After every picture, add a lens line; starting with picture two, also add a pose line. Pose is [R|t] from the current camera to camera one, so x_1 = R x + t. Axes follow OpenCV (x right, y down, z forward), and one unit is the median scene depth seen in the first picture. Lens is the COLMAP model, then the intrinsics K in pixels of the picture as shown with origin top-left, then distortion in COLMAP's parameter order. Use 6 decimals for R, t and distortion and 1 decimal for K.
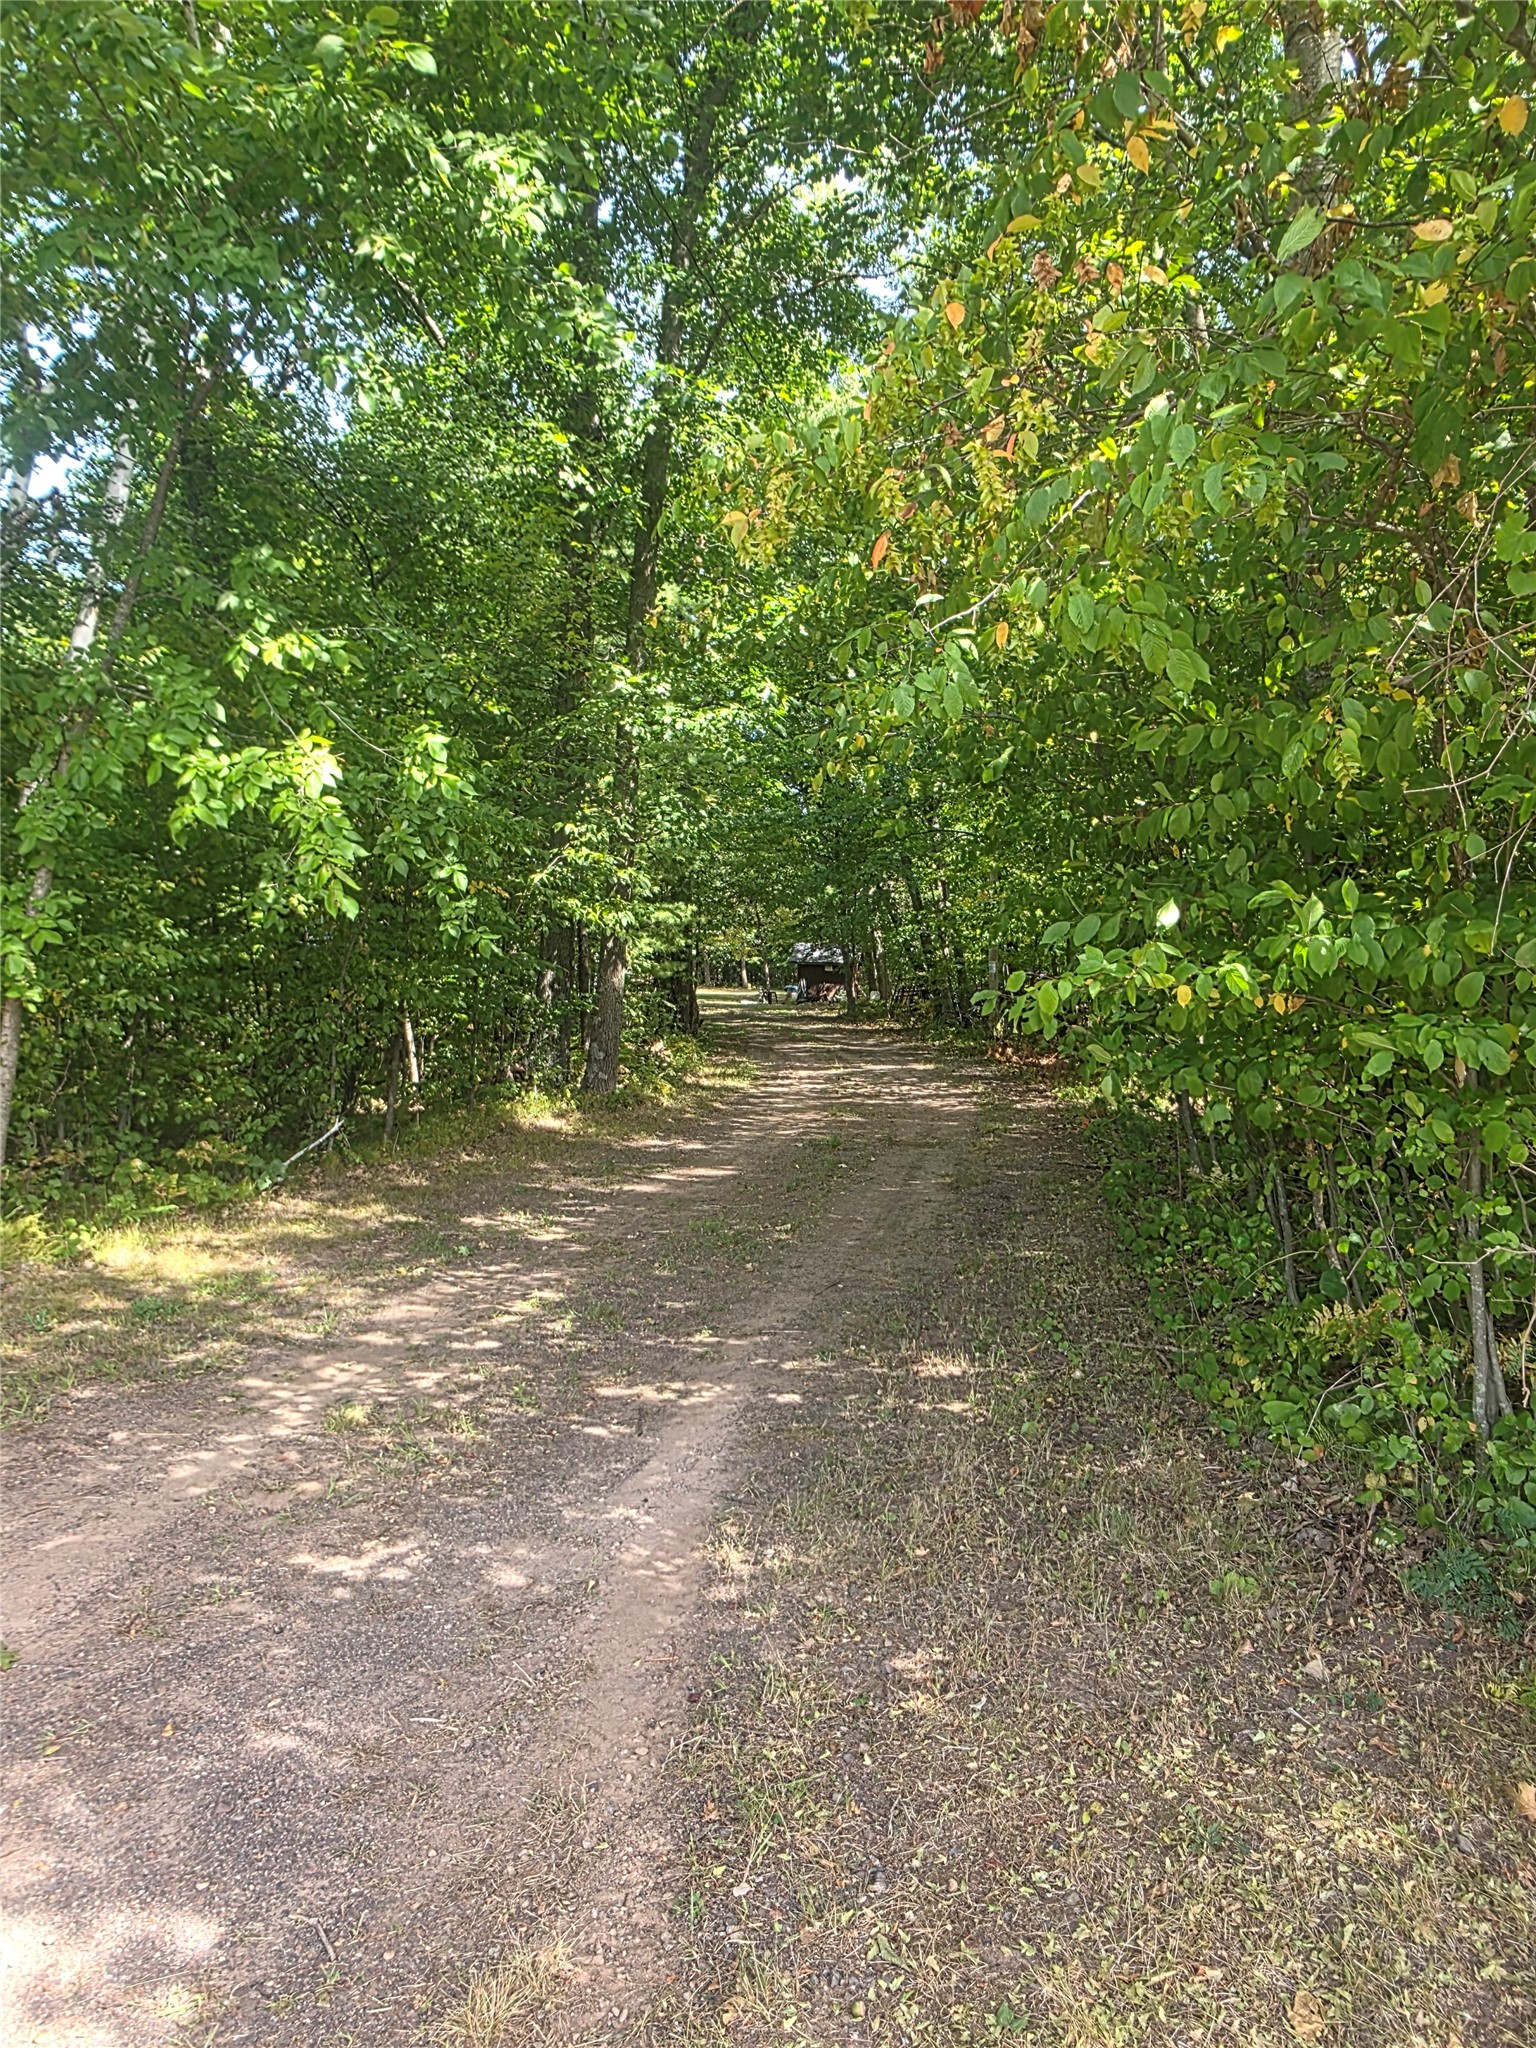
lens RADIAL K [[1386.8, 0, 770.7], [0, 1386.8, 1062.3], [0, 0, 1]] dist [-0.024930, -0.001176]
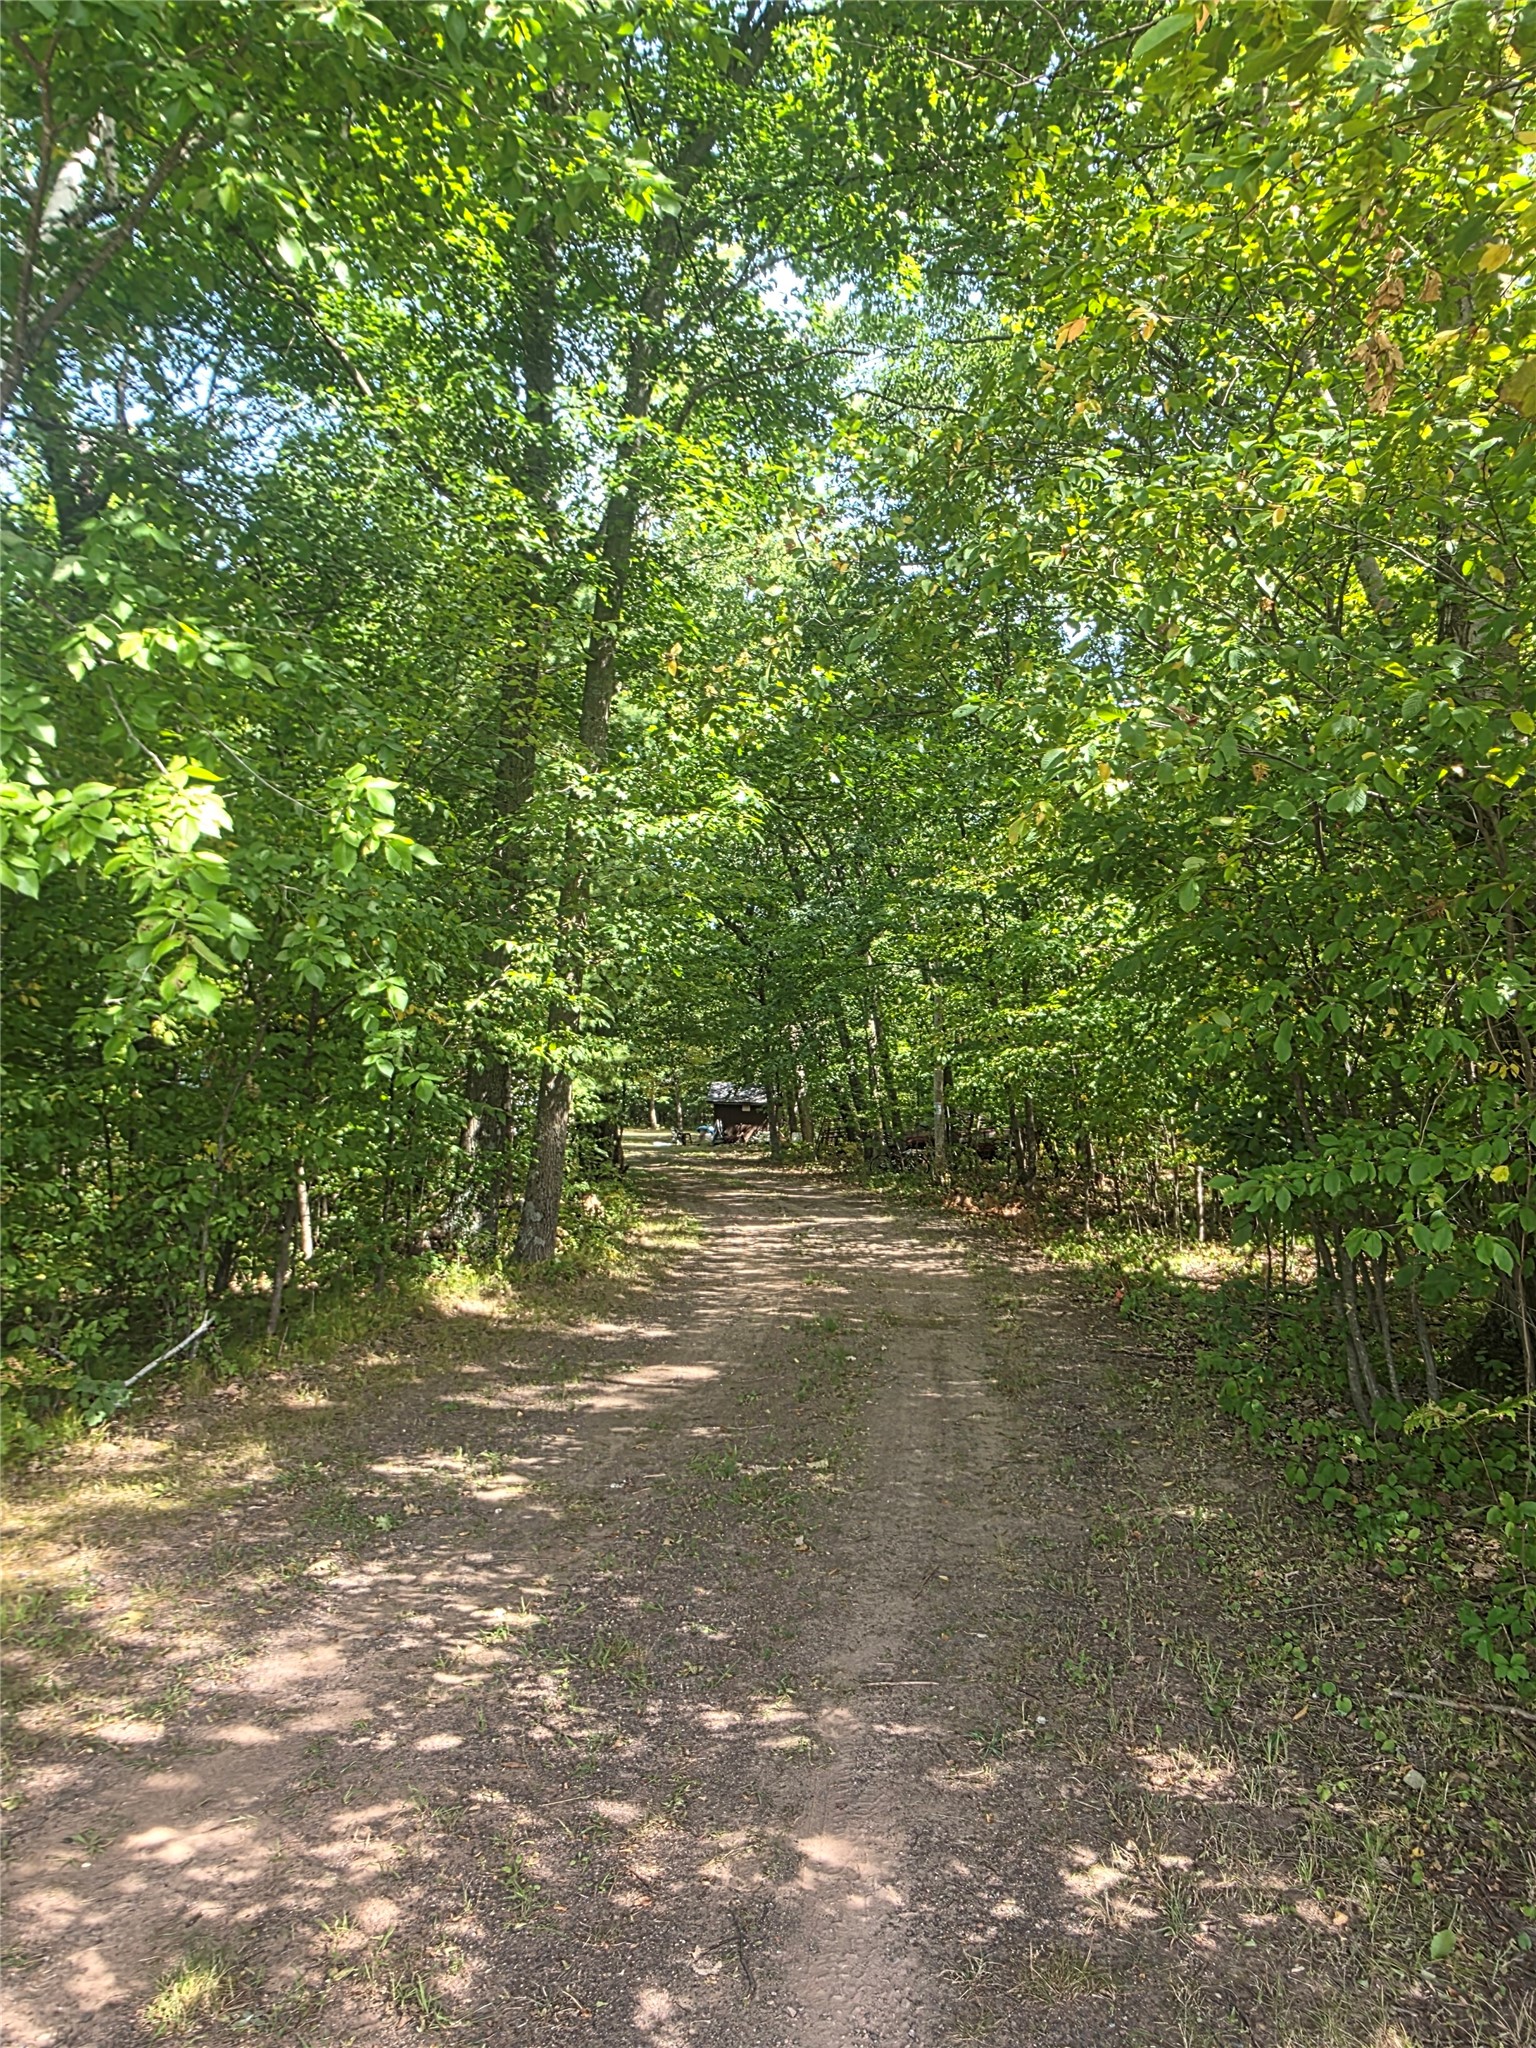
lens RADIAL K [[1386.8, 0, 797.8], [0, 1386.8, 999.0], [0, 0, 1]] dist [-0.024930, -0.001176]
pose [[0.995814, 0.006482, 0.091172, -0.048554], [0.006819, 0.989433, -0.144832, -0.014958], [-0.091147, 0.144847, 0.985247, 0.161943]]
